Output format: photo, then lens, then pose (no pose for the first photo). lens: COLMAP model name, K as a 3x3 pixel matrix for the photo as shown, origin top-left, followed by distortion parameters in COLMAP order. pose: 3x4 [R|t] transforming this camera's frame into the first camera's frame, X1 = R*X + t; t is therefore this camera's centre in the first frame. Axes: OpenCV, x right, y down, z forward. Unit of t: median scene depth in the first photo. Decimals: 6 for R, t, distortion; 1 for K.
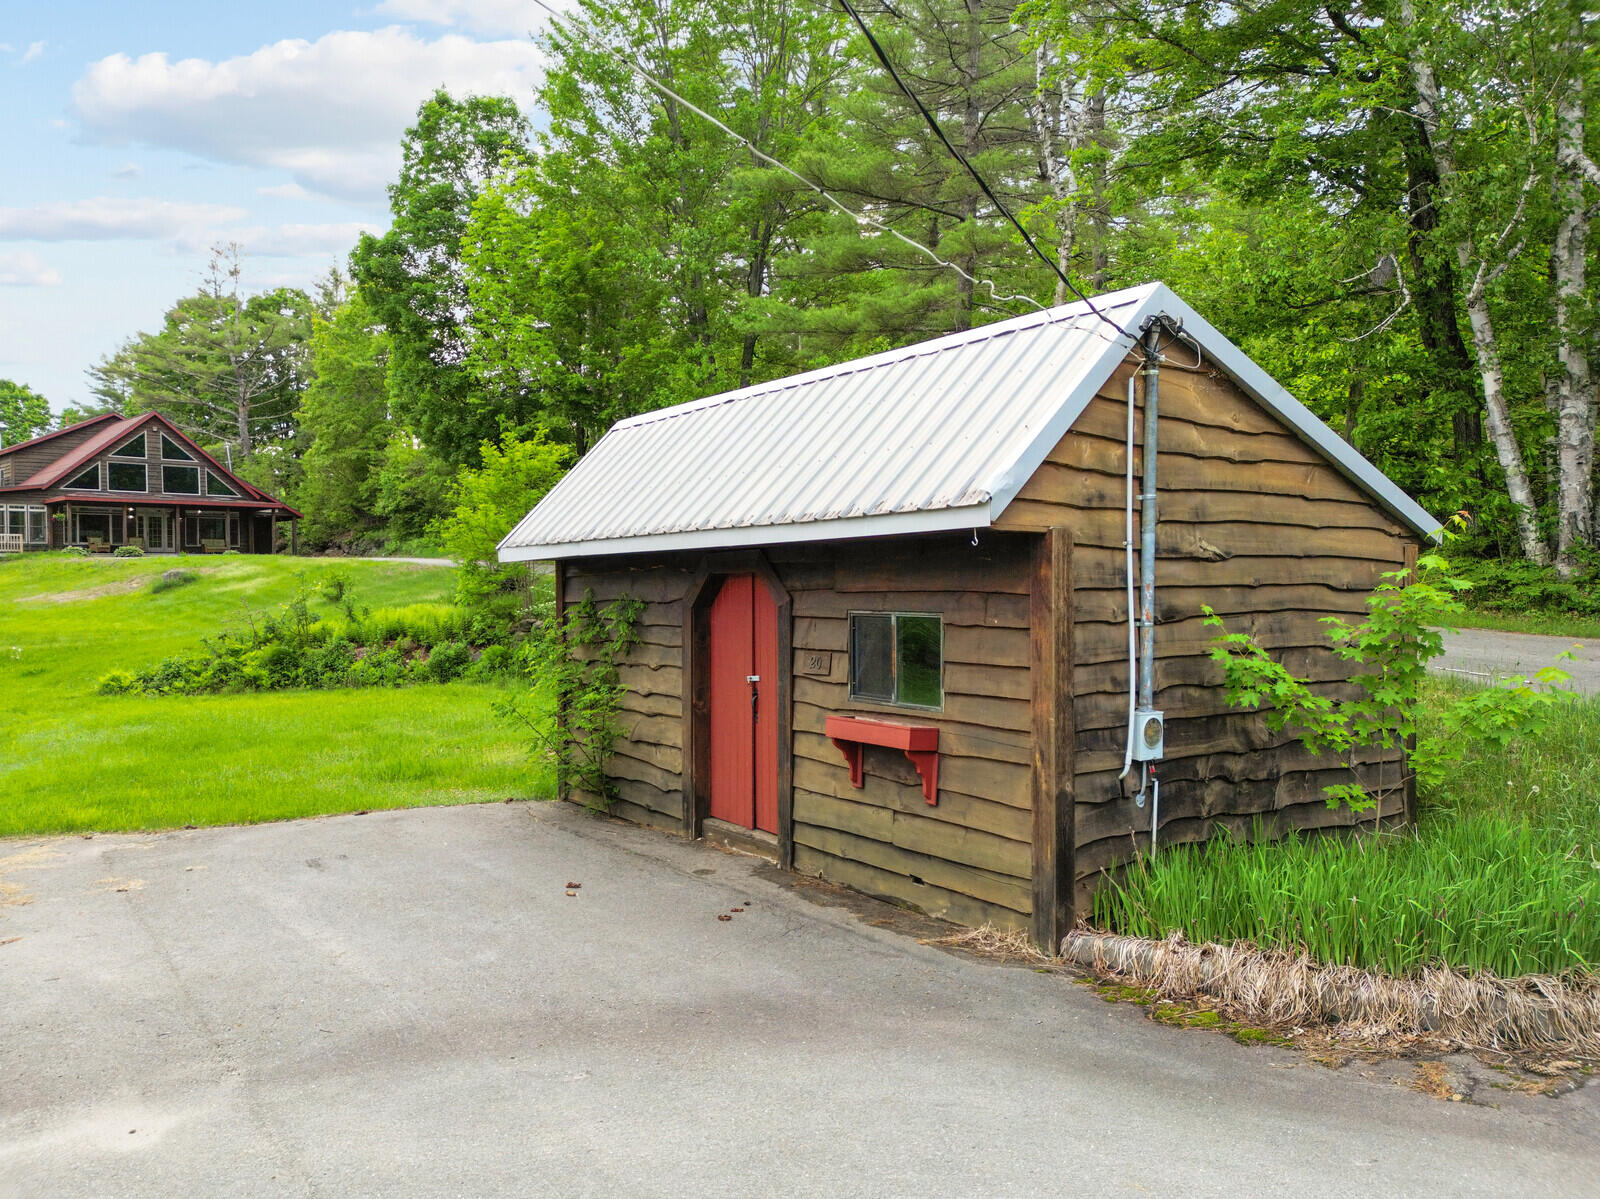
lens RADIAL K [[1102.1, 0, 784.2], [0, 1102.1, 592.6], [0, 0, 1]] dist [0.100868, -0.115698]
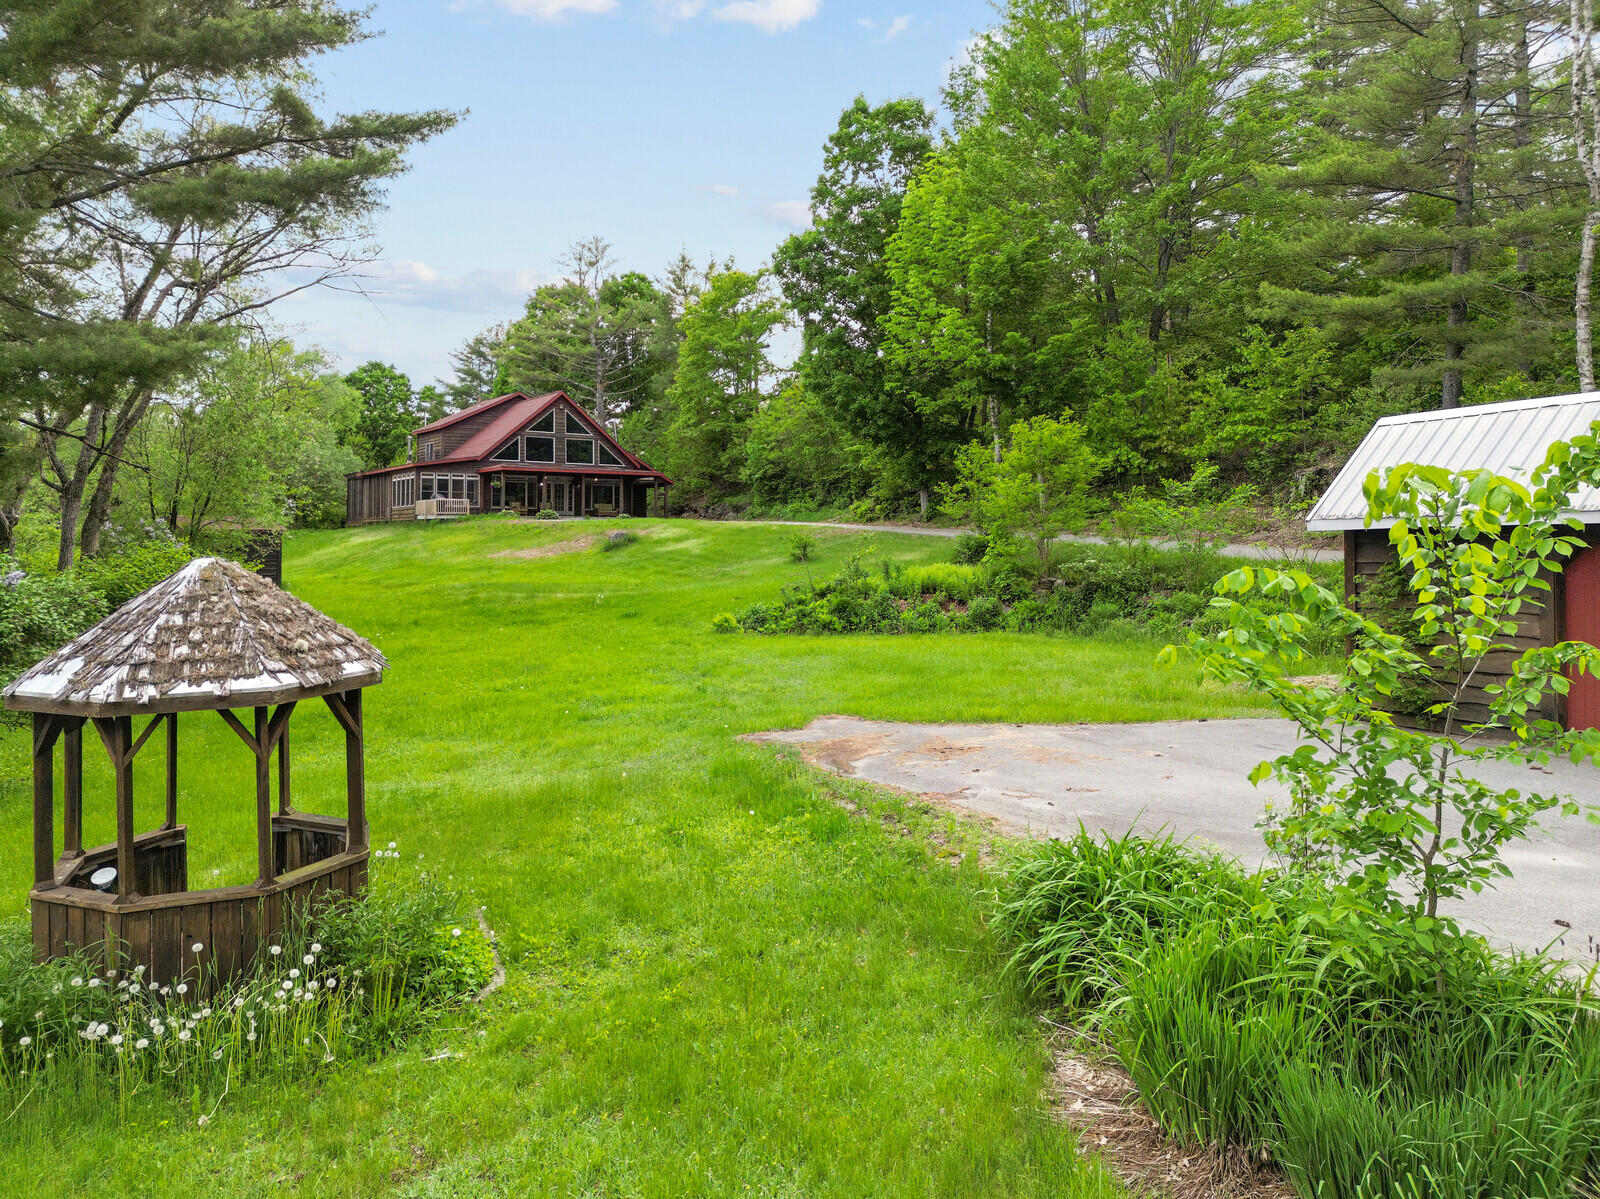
lens RADIAL K [[1127.9, 0, 806.3], [0, 1127.9, 546.5], [0, 0, 1]] dist [0.027804, -0.002650]
pose [[0.982316, 0.012057, -0.186843, -0.249220], [-0.013886, 0.999868, -0.008486, 0.004446], [0.186716, 0.010931, 0.982353, -0.176708]]
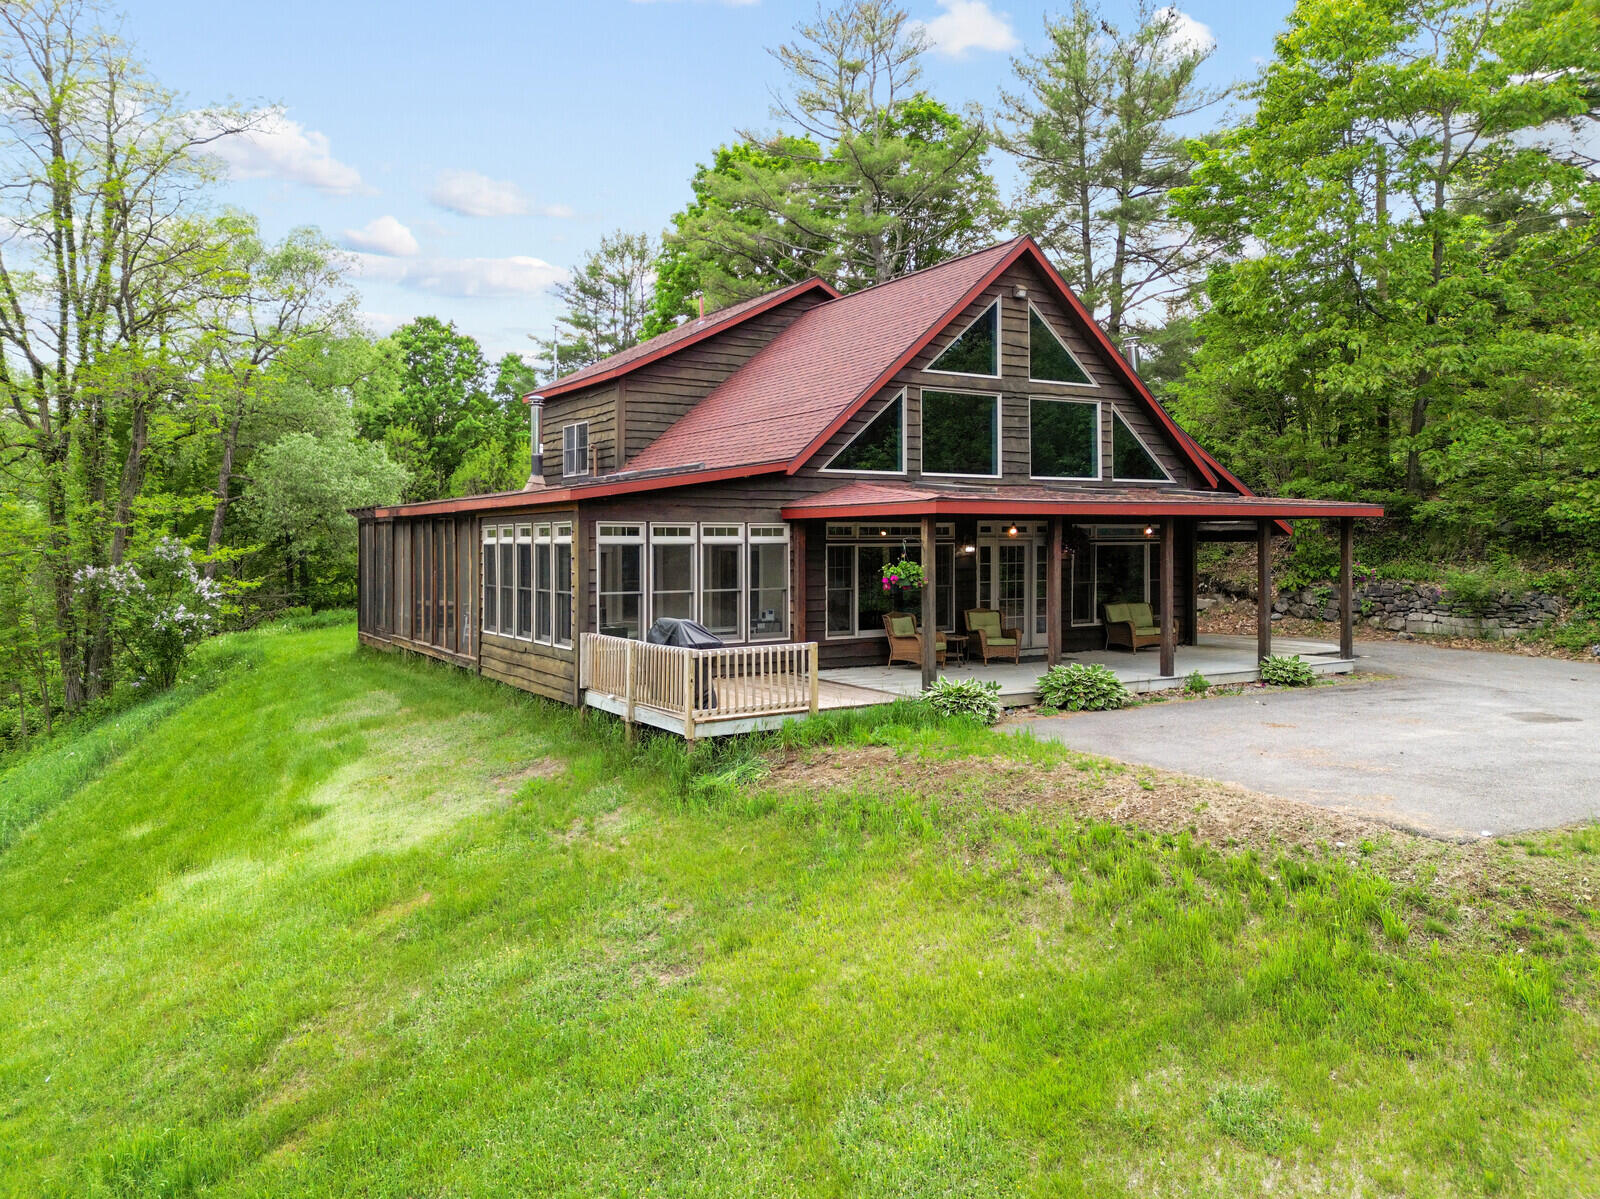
lens RADIAL K [[1102.1, 0, 784.2], [0, 1102.1, 592.6], [0, 0, 1]] dist [0.100868, -0.115698]
pose [[0.969124, 0.019388, -0.245810, -1.334892], [-0.011929, 0.999423, 0.031801, -0.155870], [0.246285, -0.027887, 0.968796, 1.596860]]
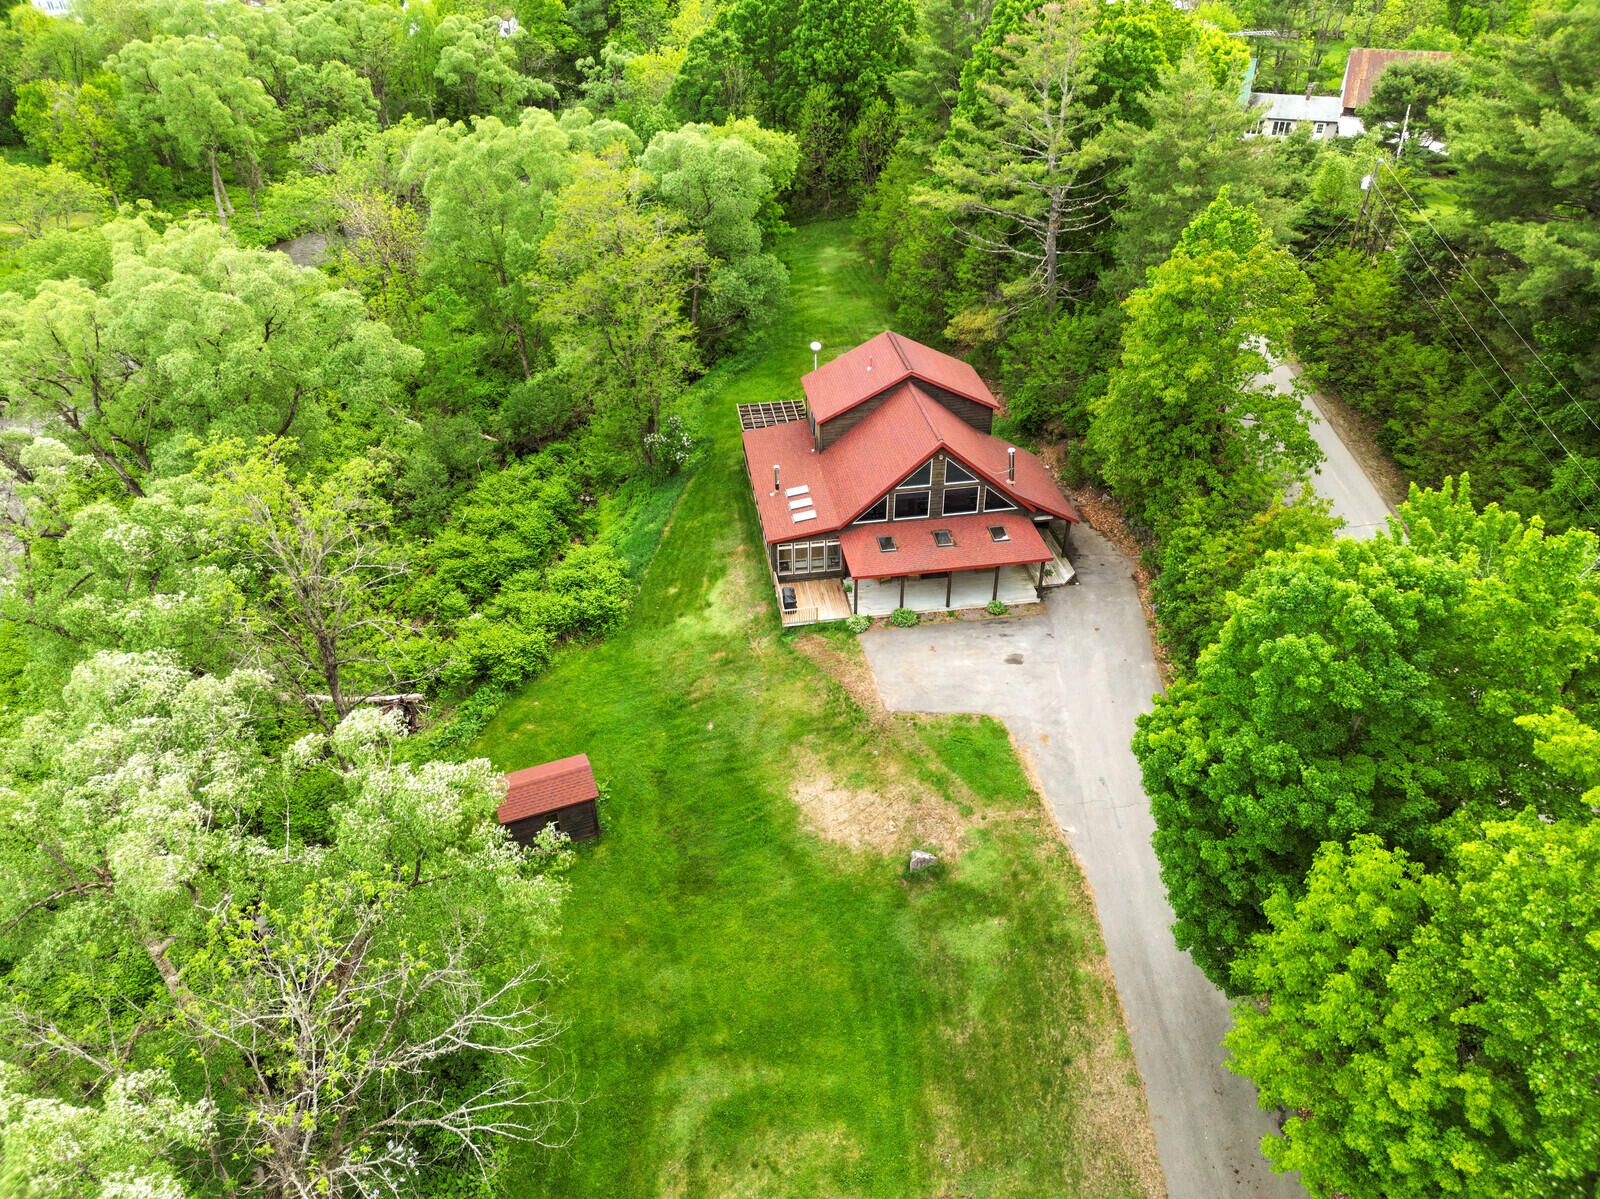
lens RADIAL K [[1108.7, 0, 800.0], [0, 1108.7, 599.5], [0, 0, 1]] dist [0.103555, -0.001071]
pose [[0.789209, 0.355259, -0.500939, -0.360823], [-0.001274, 0.816641, 0.577144, -1.428903], [0.614123, -0.454849, 0.644954, 0.684366]]
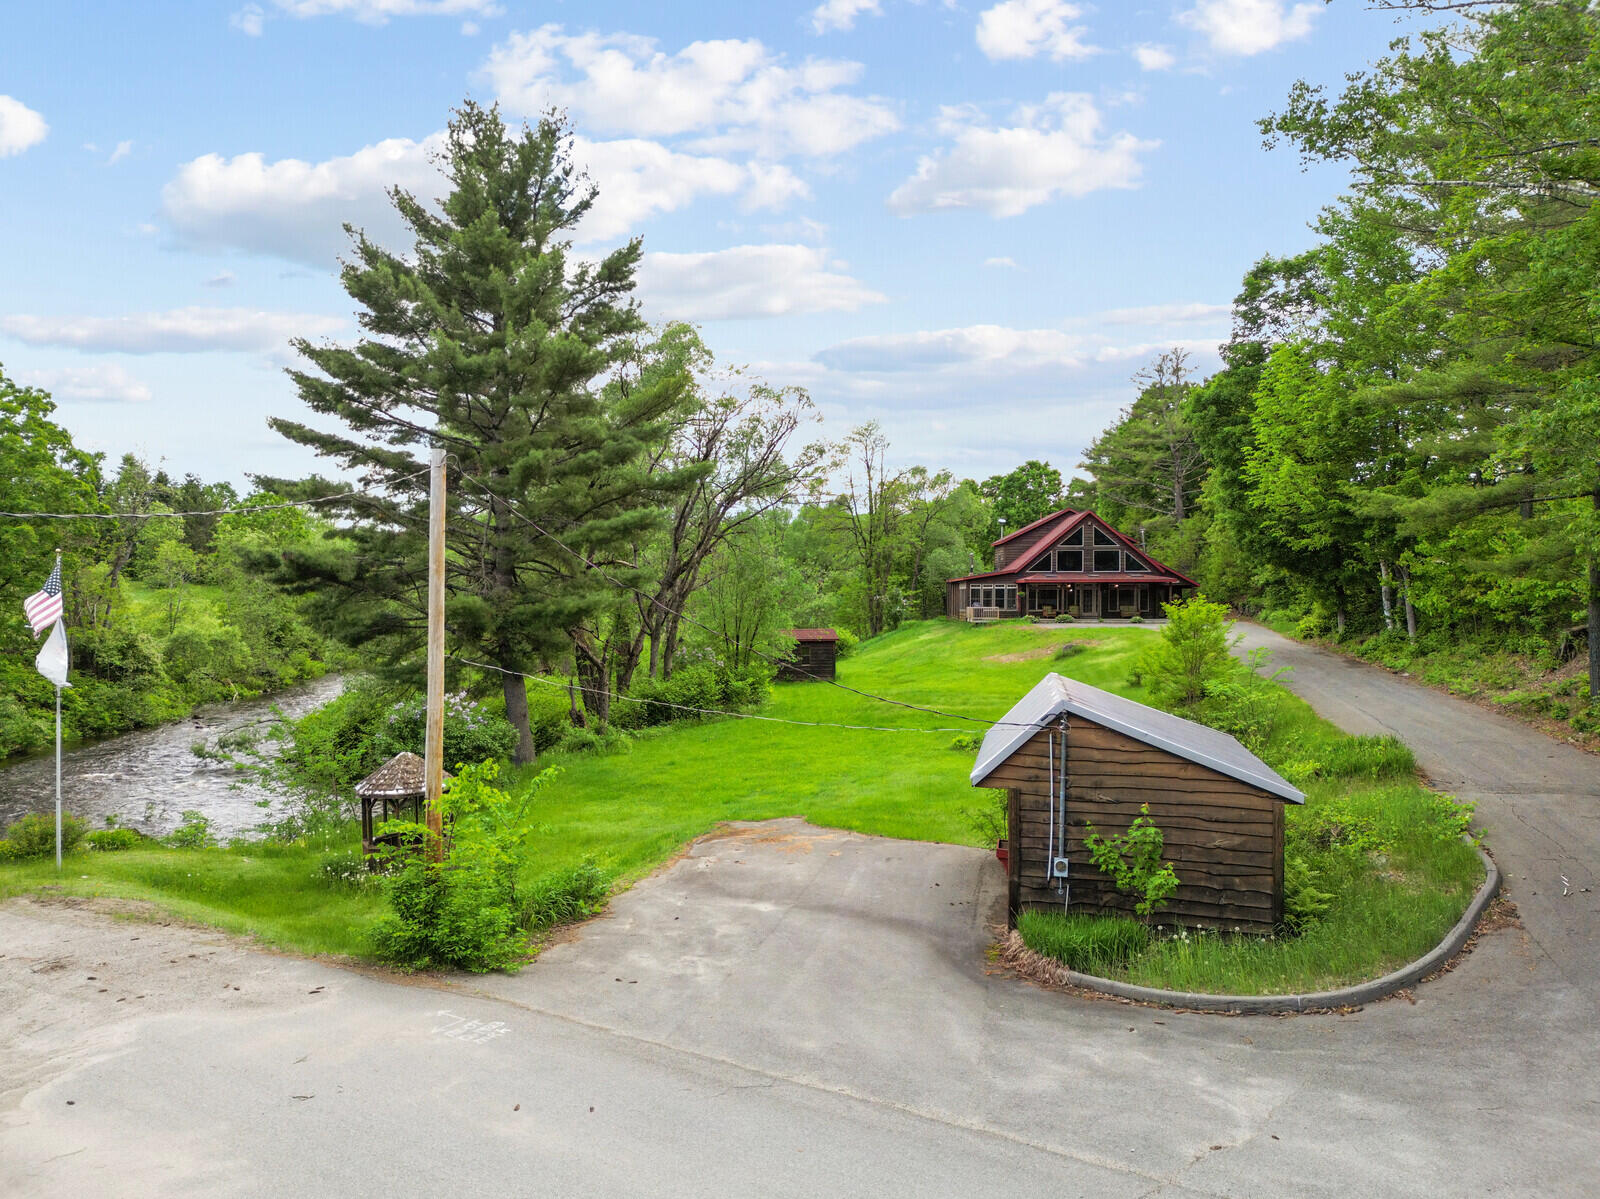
lens RADIAL K [[1120.2, 0, 809.4], [0, 1120.2, 605.9], [0, 0, 1]] dist [0.048365, -0.001941]
pose [[0.671737, 0.017713, -0.740578, 0.493226], [-0.017163, 0.999818, 0.008346, -0.131531], [0.740591, 0.007104, 0.671919, -0.325008]]
